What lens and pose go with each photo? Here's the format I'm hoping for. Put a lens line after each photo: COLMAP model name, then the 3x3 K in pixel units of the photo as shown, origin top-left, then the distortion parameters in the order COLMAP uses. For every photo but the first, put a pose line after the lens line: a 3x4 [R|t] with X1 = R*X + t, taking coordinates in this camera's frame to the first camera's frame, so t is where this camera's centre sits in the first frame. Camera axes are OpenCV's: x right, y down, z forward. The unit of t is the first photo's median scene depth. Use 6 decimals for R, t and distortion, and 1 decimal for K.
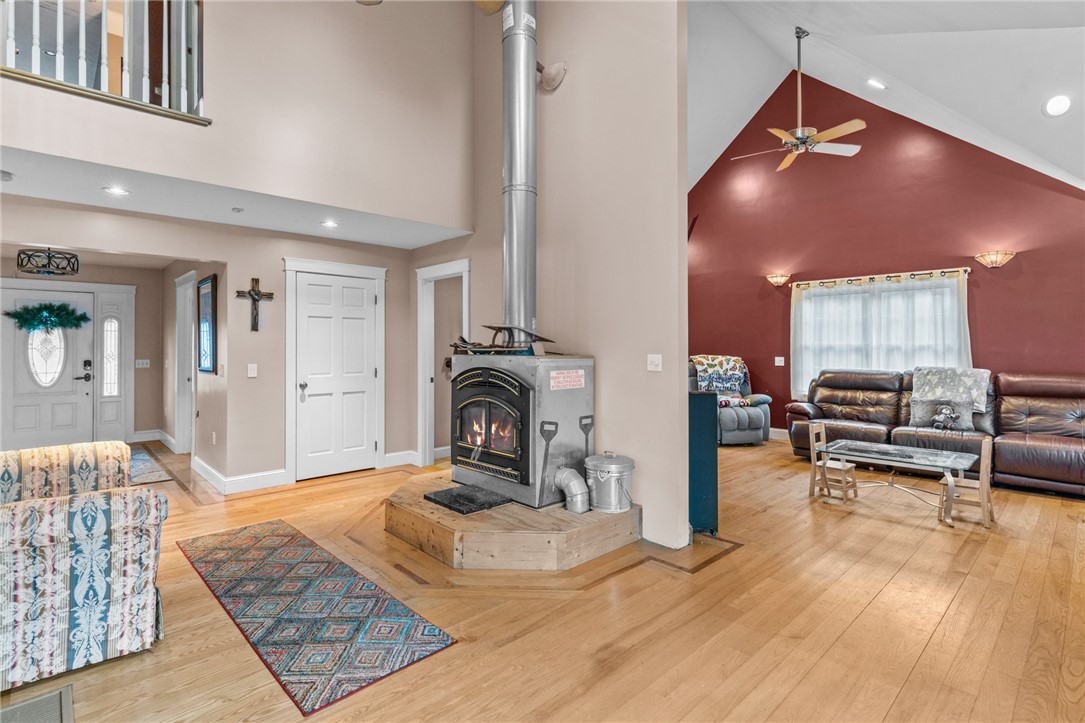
lens RADIAL K [[520.5, 0, 539.5], [0, 520.5, 344.6], [0, 0, 1]] dist [0.000336, -0.000179]
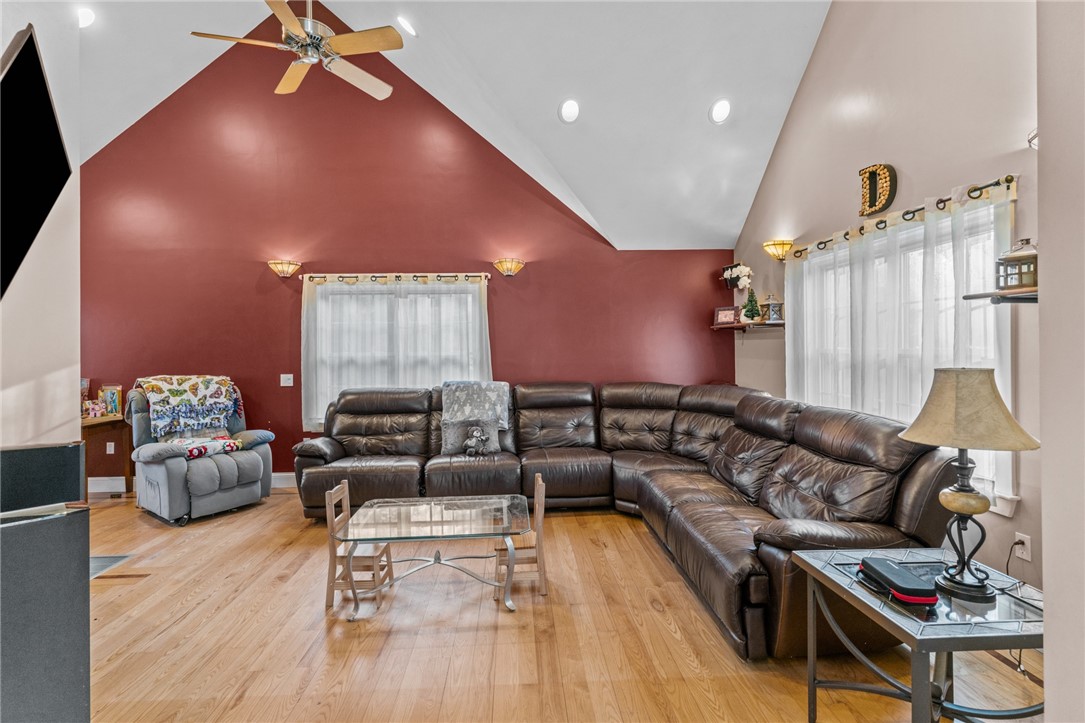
lens RADIAL K [[520.5, 0, 539.5], [0, 520.5, 344.6], [0, 0, 1]] dist [0.000336, -0.000179]
pose [[0.647803, 0.002636, 0.761803, 0.174752], [0.007152, 0.999929, -0.009542, -0.010755], [-0.761774, 0.011630, 0.647738, 0.333459]]
